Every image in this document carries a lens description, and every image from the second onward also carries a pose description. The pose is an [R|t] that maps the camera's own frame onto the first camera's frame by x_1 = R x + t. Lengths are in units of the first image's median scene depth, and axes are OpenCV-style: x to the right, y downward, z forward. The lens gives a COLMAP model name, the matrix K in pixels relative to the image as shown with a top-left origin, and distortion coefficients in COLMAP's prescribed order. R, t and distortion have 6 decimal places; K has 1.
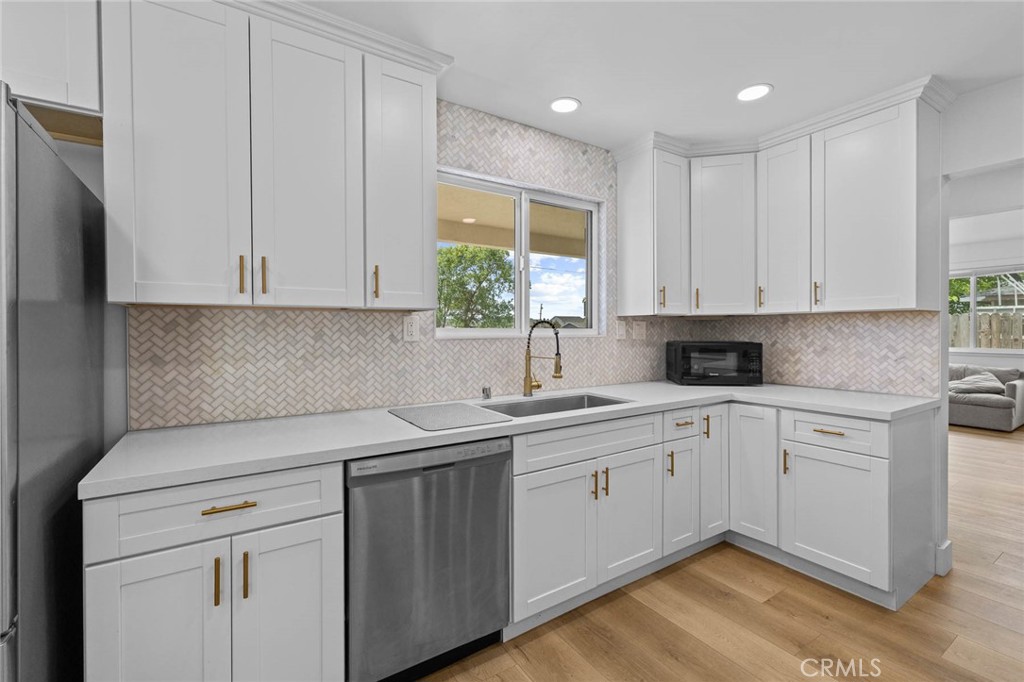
lens RADIAL K [[442.3, 0, 513.1], [0, 442.3, 335.7], [0, 0, 1]] dist [-0.001140, 0.000575]
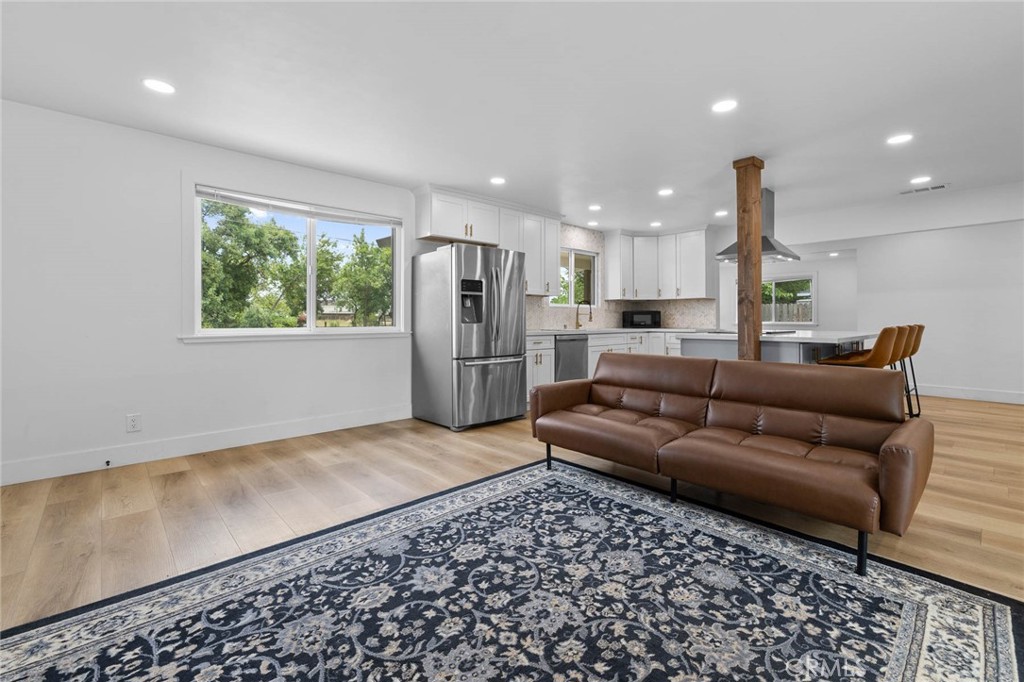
lens RADIAL K [[442.3, 0, 512.8], [0, 442.3, 316.8], [0, 0, 1]] dist [-0.001140, 0.000575]
pose [[0.985664, 0.003115, 0.168693, -0.721453], [0.000050, 0.999824, -0.018752, 0.101370], [-0.168722, 0.018492, 0.985490, -1.401068]]
